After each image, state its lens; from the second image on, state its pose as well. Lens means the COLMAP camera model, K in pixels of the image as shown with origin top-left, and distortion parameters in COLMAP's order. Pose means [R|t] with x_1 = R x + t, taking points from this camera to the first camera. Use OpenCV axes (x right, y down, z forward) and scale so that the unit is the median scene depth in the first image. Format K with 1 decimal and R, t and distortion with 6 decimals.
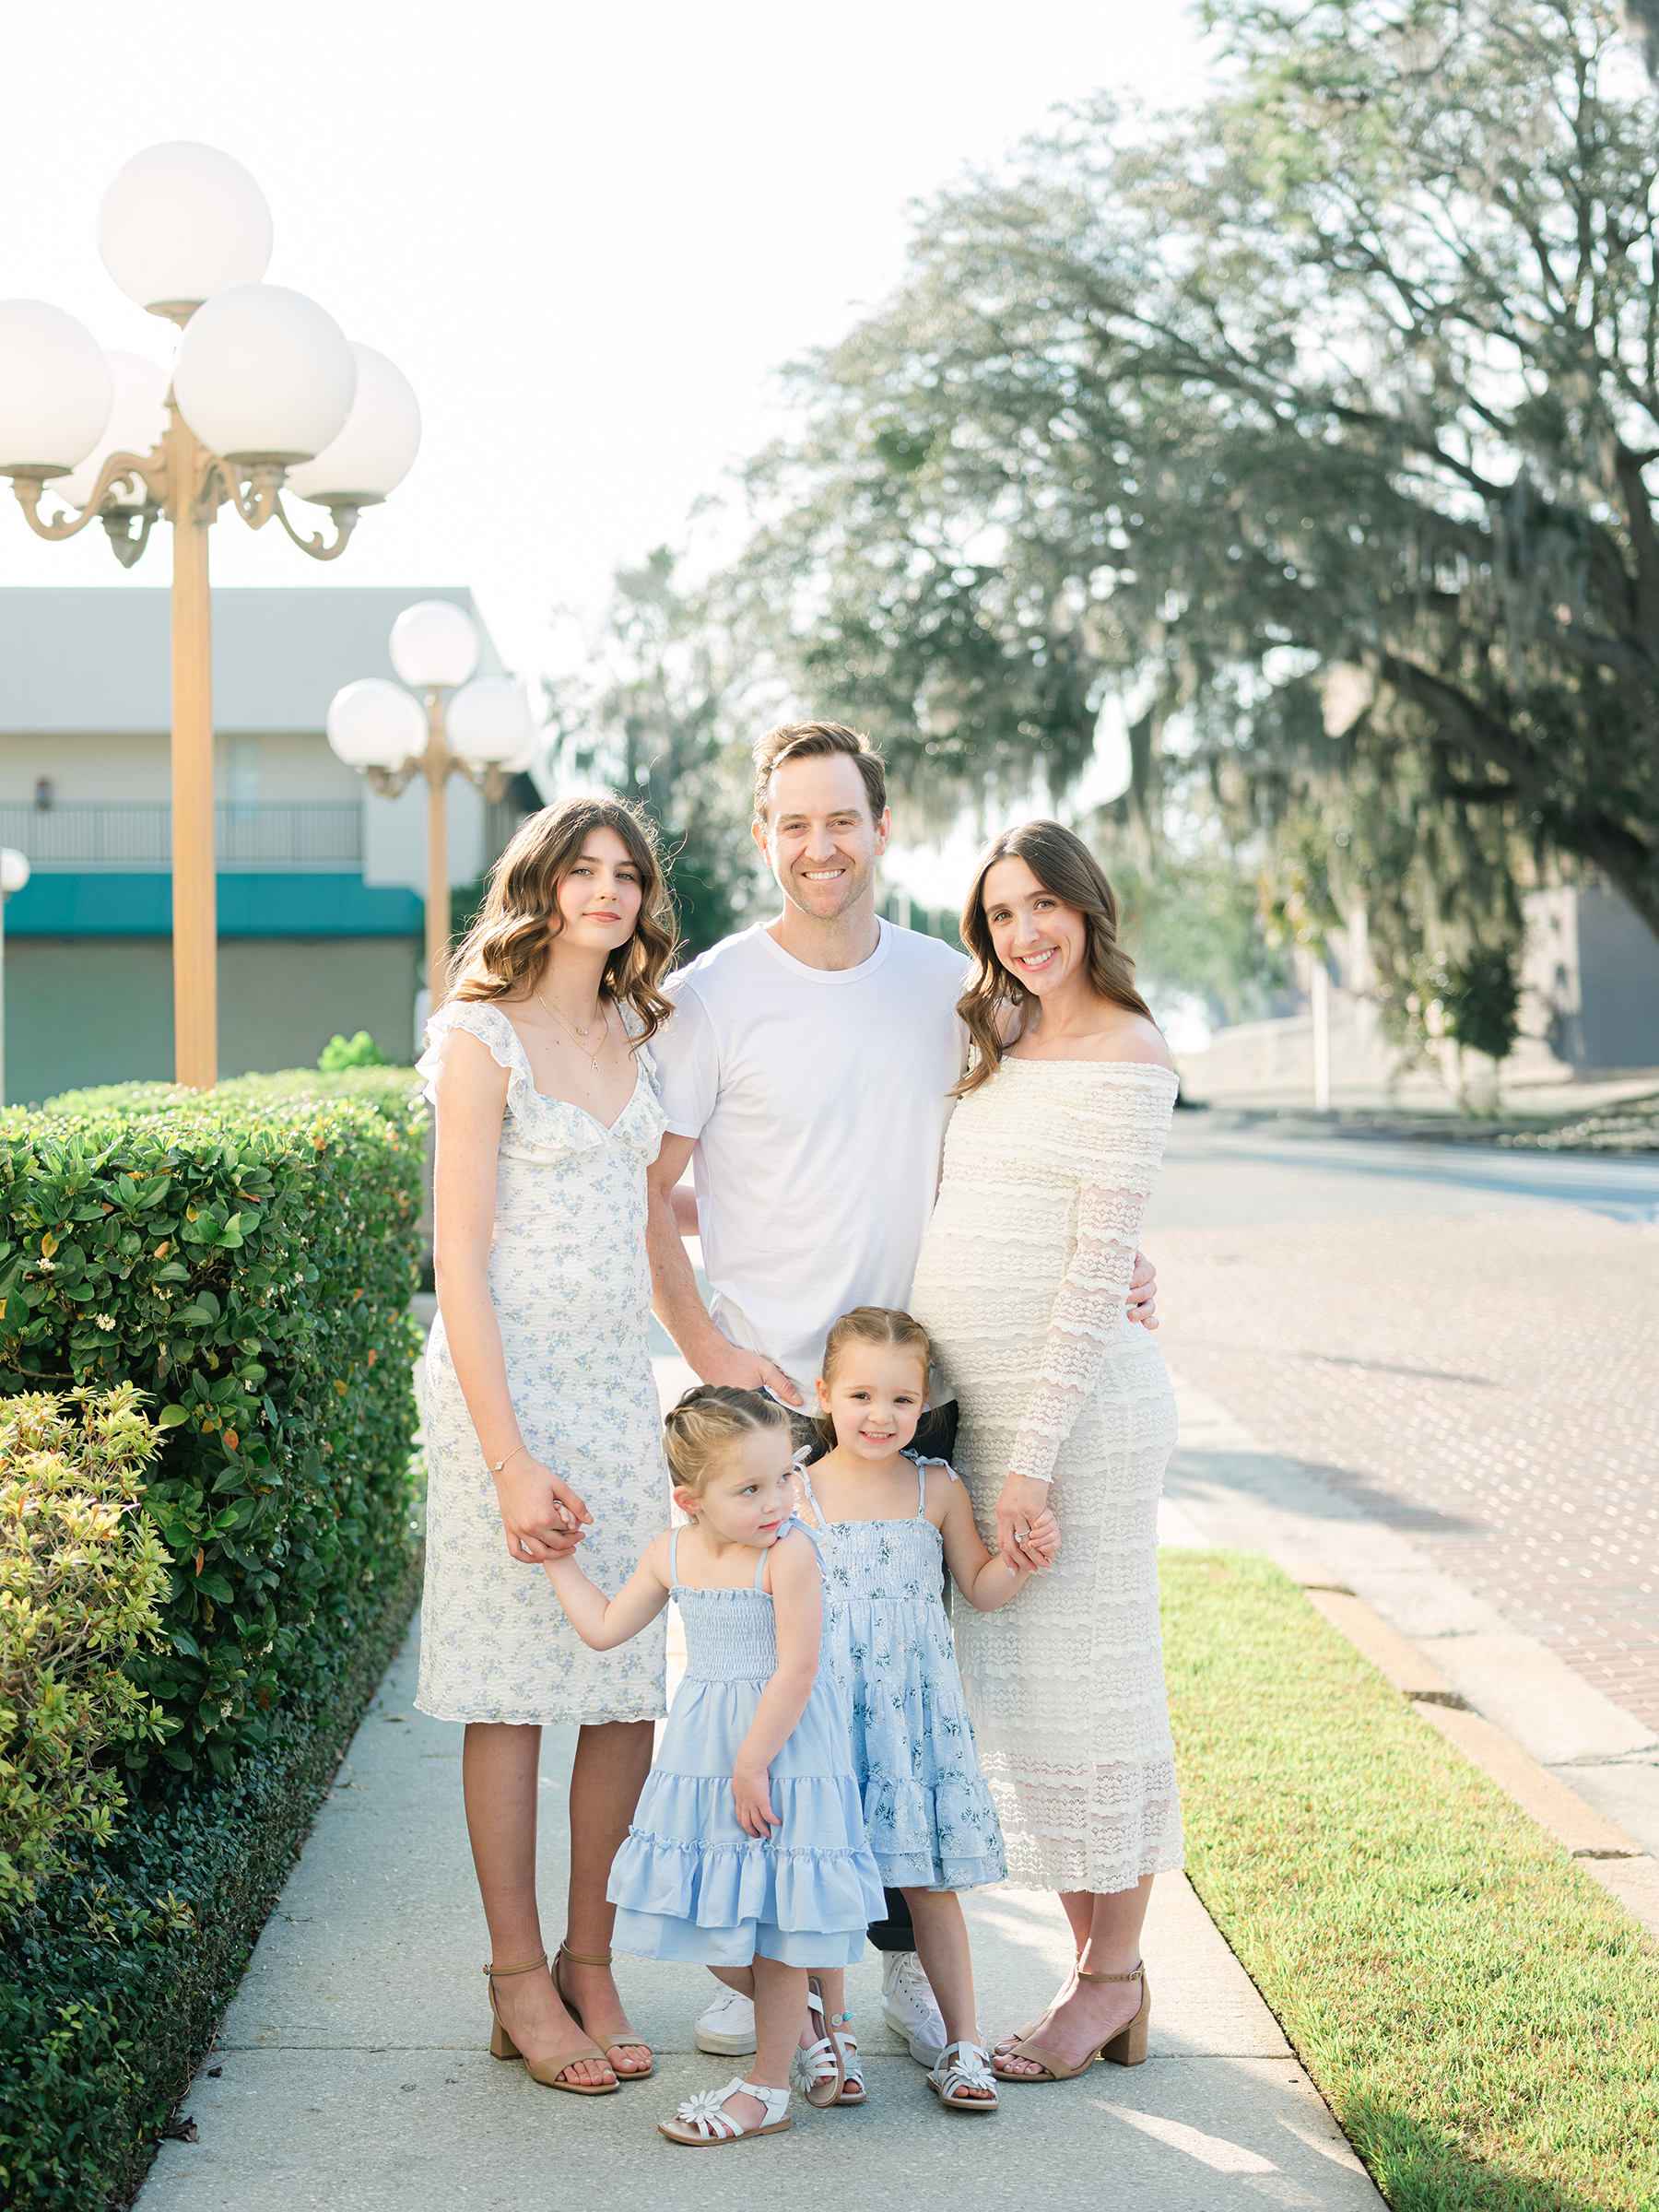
lens RADIAL K [[3334.6, 0, 732.0], [0, 3334.6, 1095.2], [0, 0, 1]] dist [-0.012192, 0.043914]
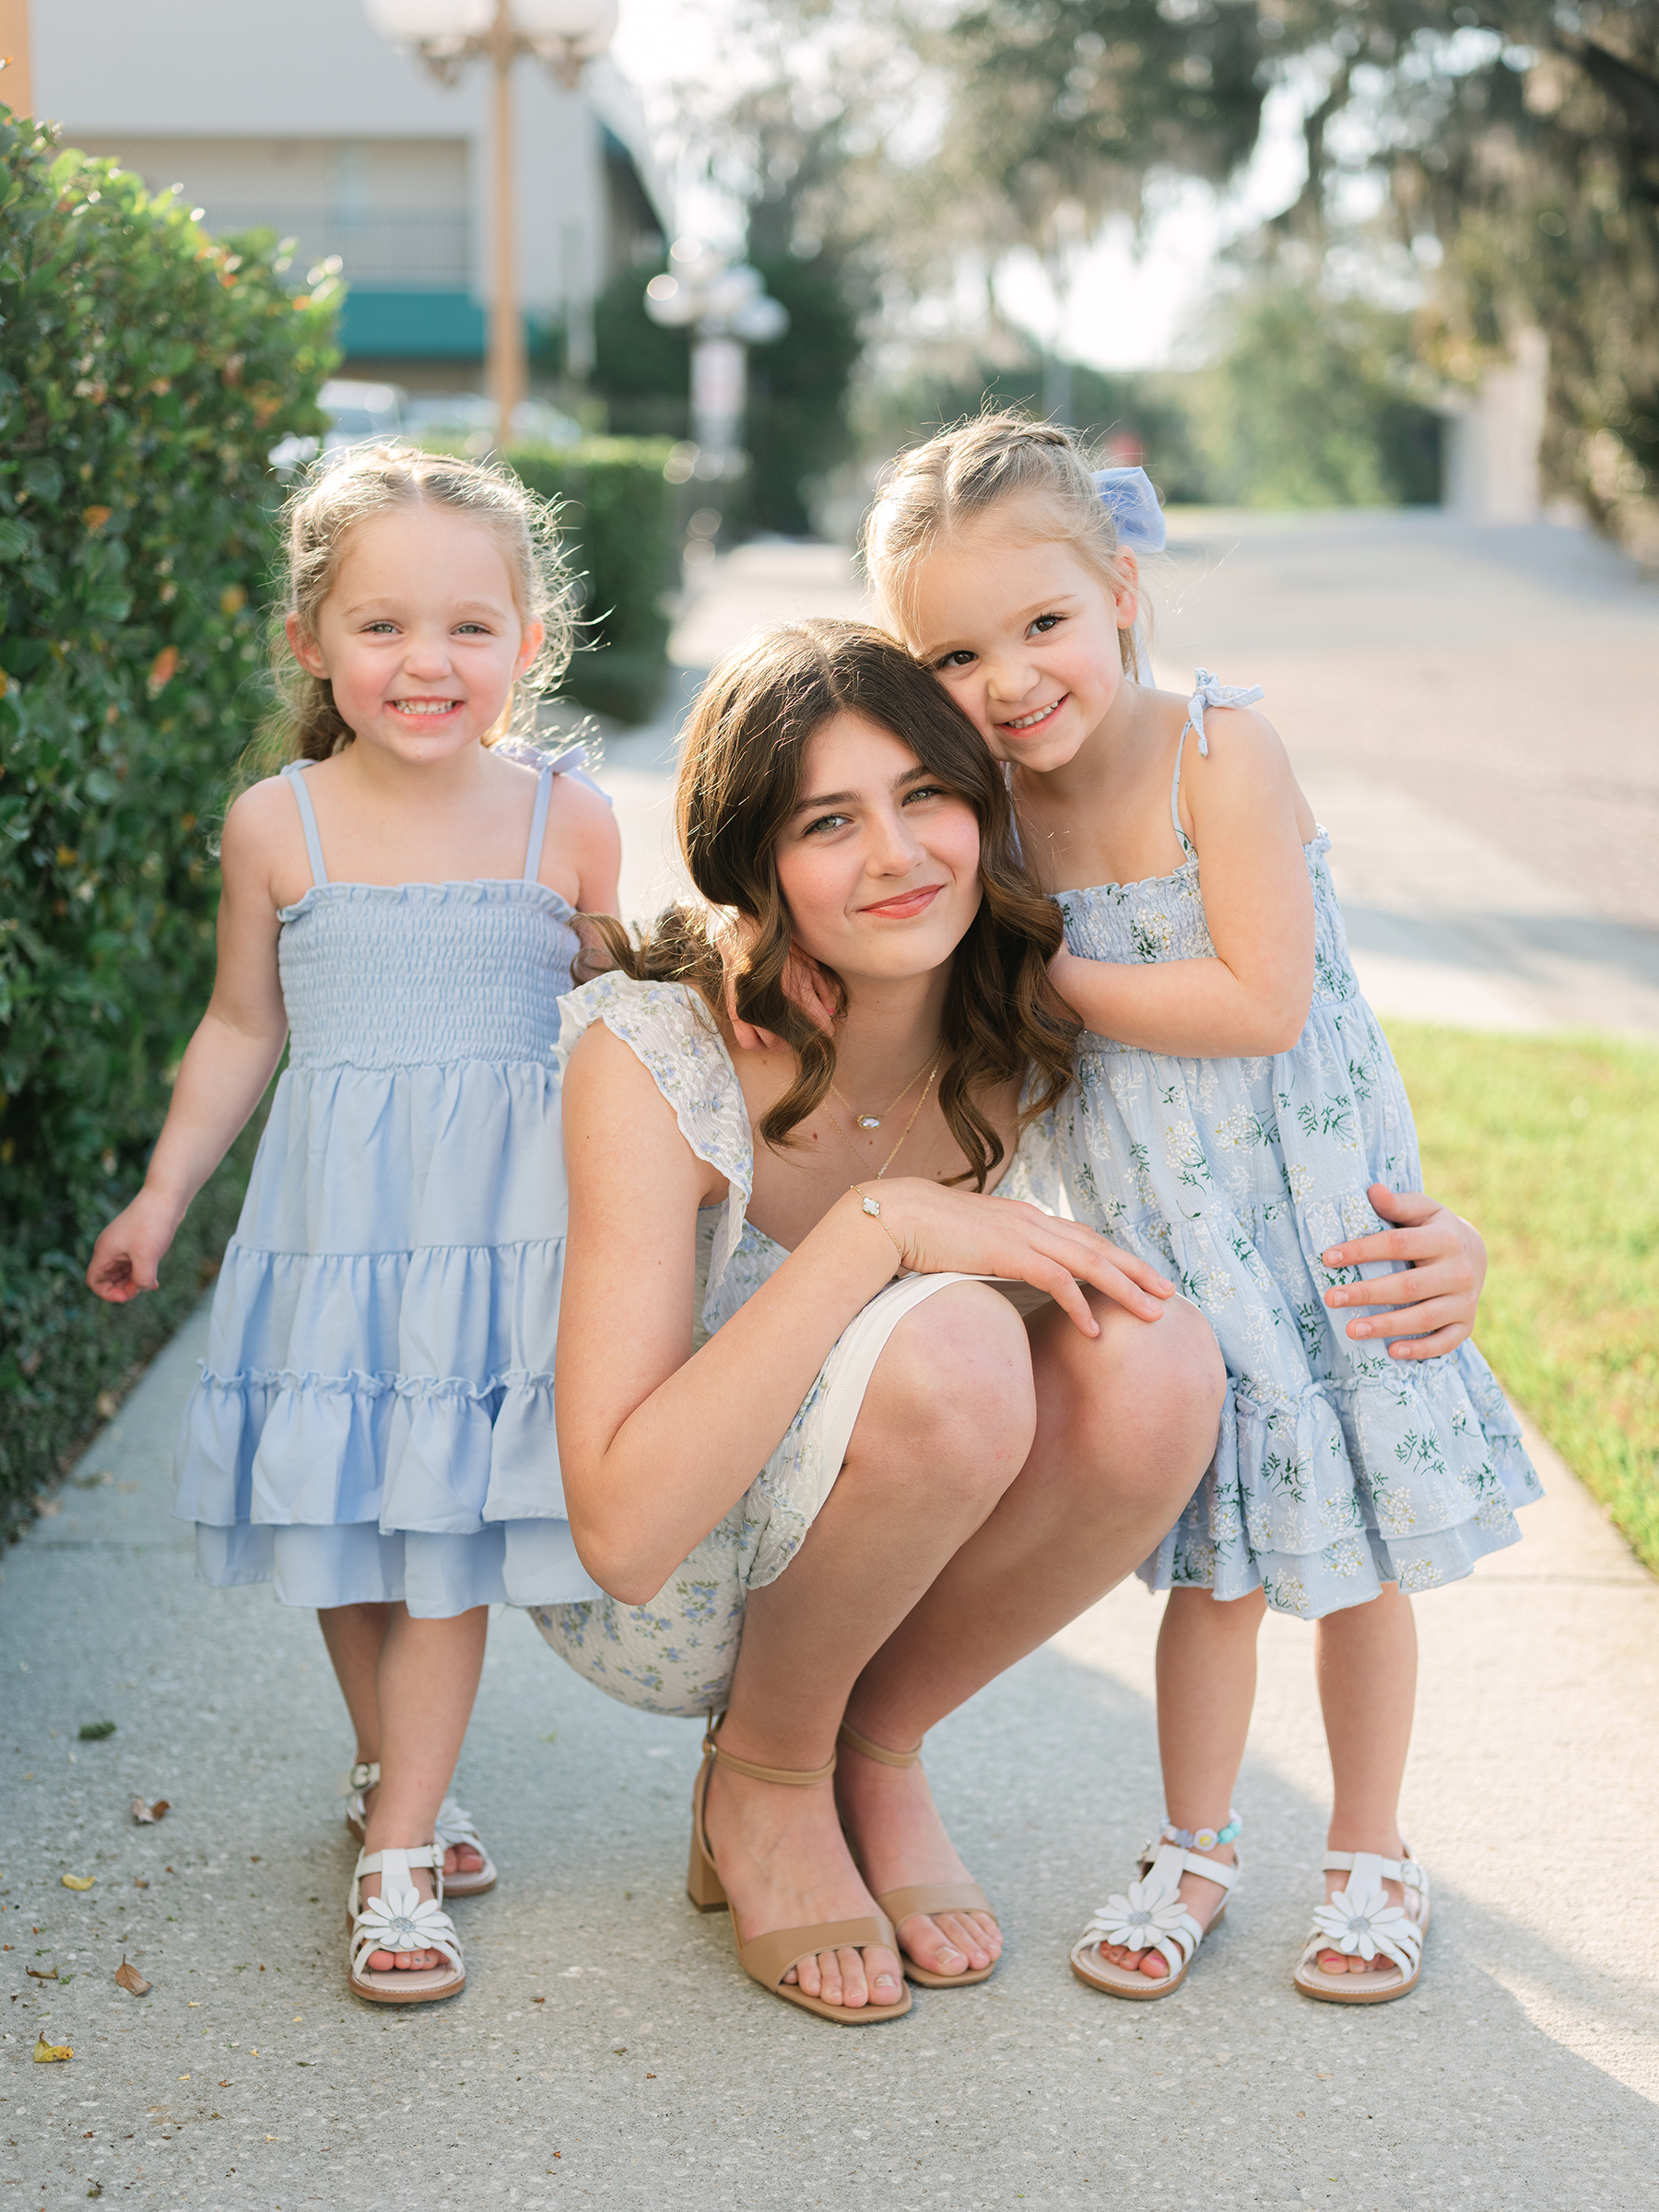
lens RADIAL K [[3207.1, 0, 829.5], [0, 3207.1, 1106.0], [0, 0, 1]] dist [-0.001256, 0.014073]
pose [[0.999843, 0.016433, -0.006557, 0.000544], [-0.015109, 0.985851, 0.166939, 0.047630], [0.009207, -0.166814, 0.985945, 0.379875]]
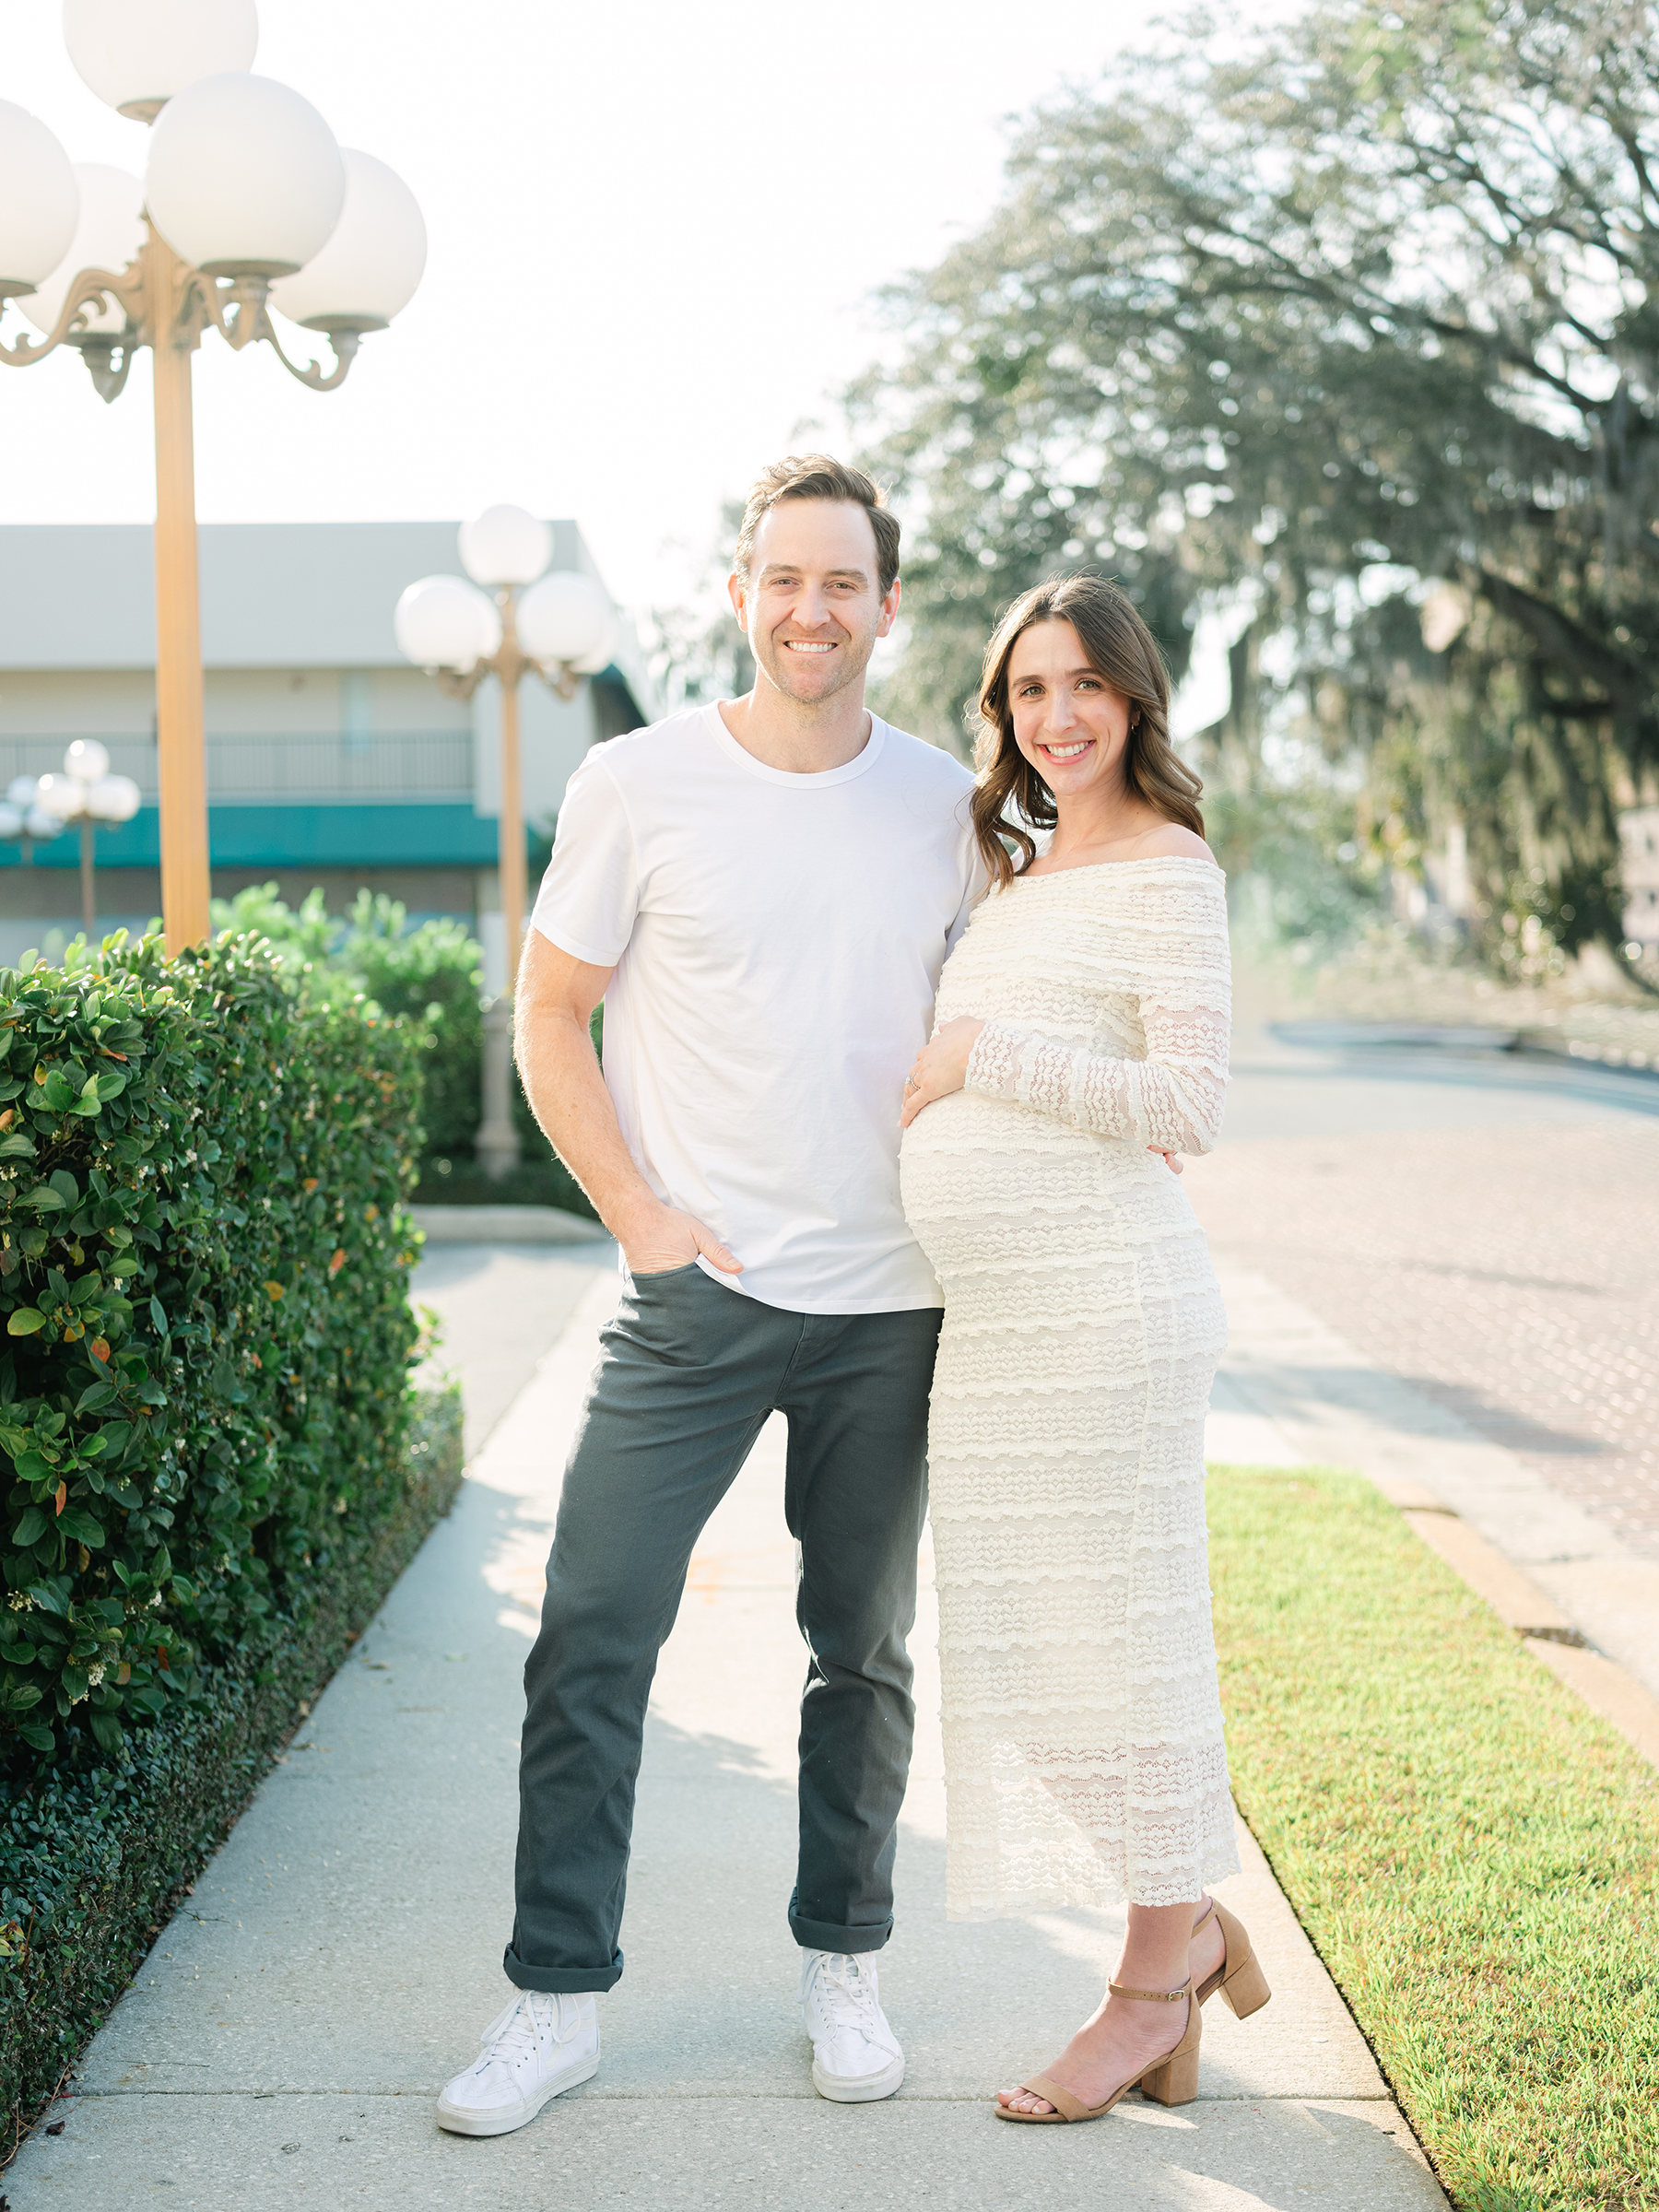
lens RADIAL K [[3207.1, 0, 829.5], [0, 3207.1, 1106.0], [0, 0, 1]] dist [-0.001256, 0.014073]
pose [[0.999949, -0.007151, -0.007155, 0.021183], [0.007326, 0.999667, 0.024745, 0.014156], [0.006976, -0.024796, 0.999668, 0.120155]]
